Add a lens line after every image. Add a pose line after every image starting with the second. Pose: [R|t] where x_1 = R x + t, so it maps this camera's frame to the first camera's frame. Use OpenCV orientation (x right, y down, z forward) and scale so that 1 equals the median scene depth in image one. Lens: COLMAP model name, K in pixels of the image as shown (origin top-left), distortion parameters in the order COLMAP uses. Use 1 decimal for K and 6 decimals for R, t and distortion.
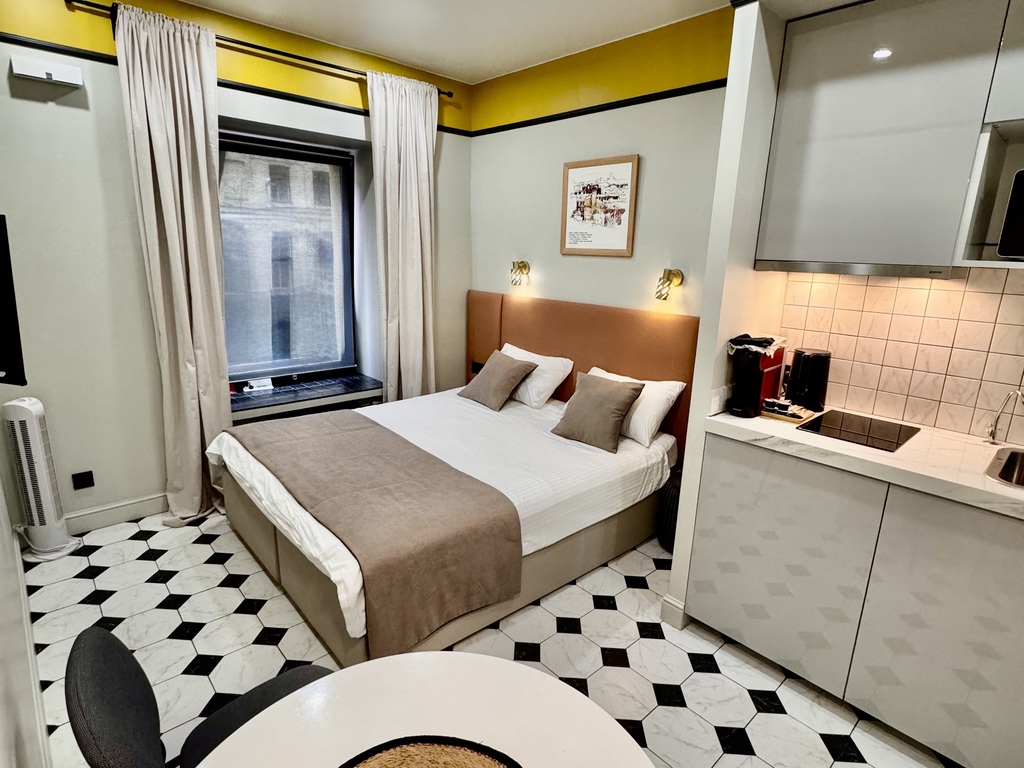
lens RADIAL K [[543.4, 0, 522.0], [0, 543.4, 387.6], [0, 0, 1]] dist [-0.001412, 0.000643]
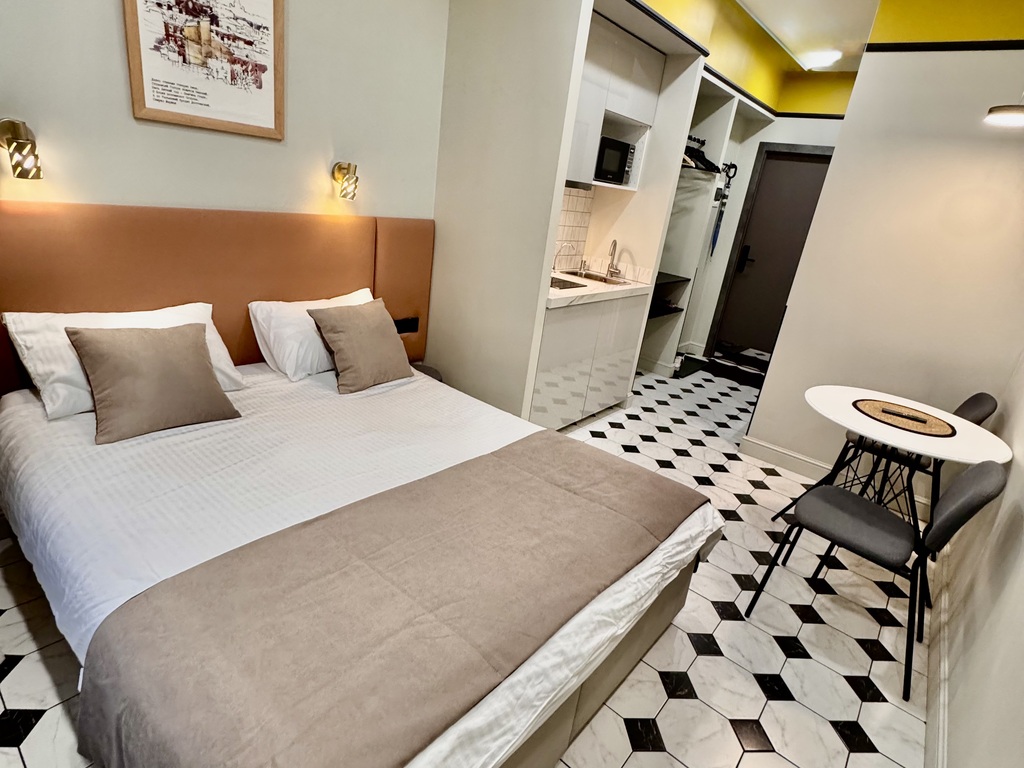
lens RADIAL K [[543.4, 0, 509.9], [0, 543.4, 378.9], [0, 0, 1]] dist [-0.001412, 0.000643]
pose [[-0.126081, -0.391559, 0.911474, -0.703174], [0.108888, 0.907792, 0.405039, -0.233466], [-0.986026, 0.150316, -0.071819, 0.880765]]
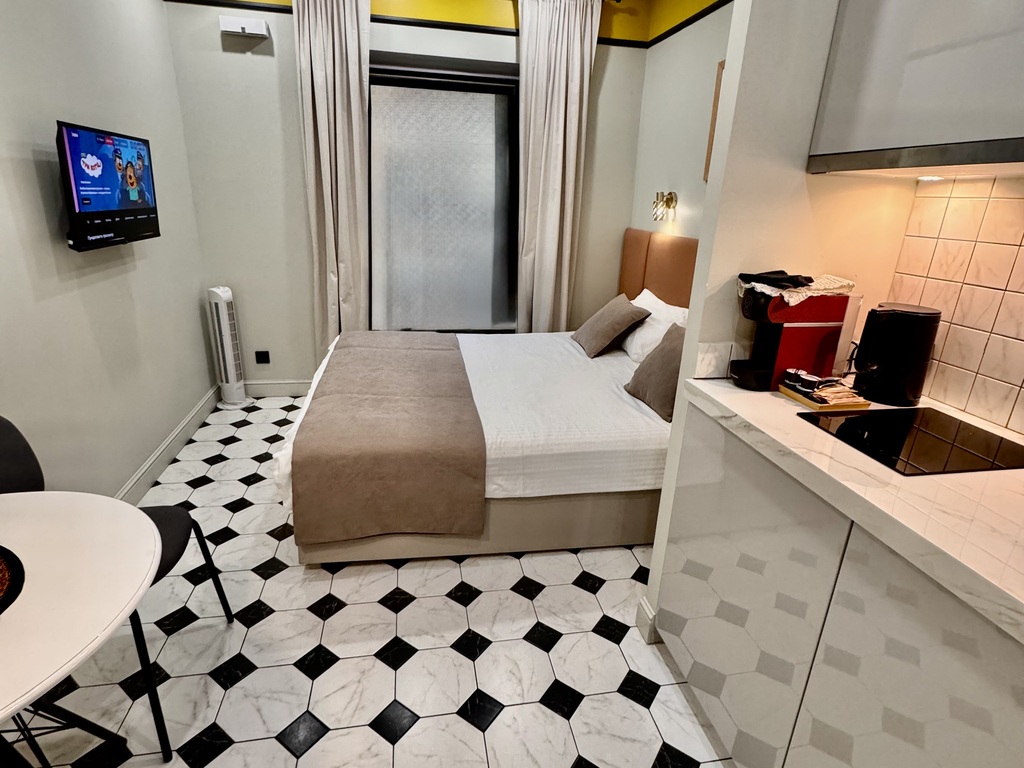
lens RADIAL K [[543.4, 0, 514.5], [0, 543.4, 388.8], [0, 0, 1]] dist [-0.001412, 0.000643]
pose [[0.848883, 0.178307, -0.497599, 0.366567], [-0.141200, 0.983670, 0.111603, 0.013547], [0.509373, -0.024477, 0.860198, 0.179968]]
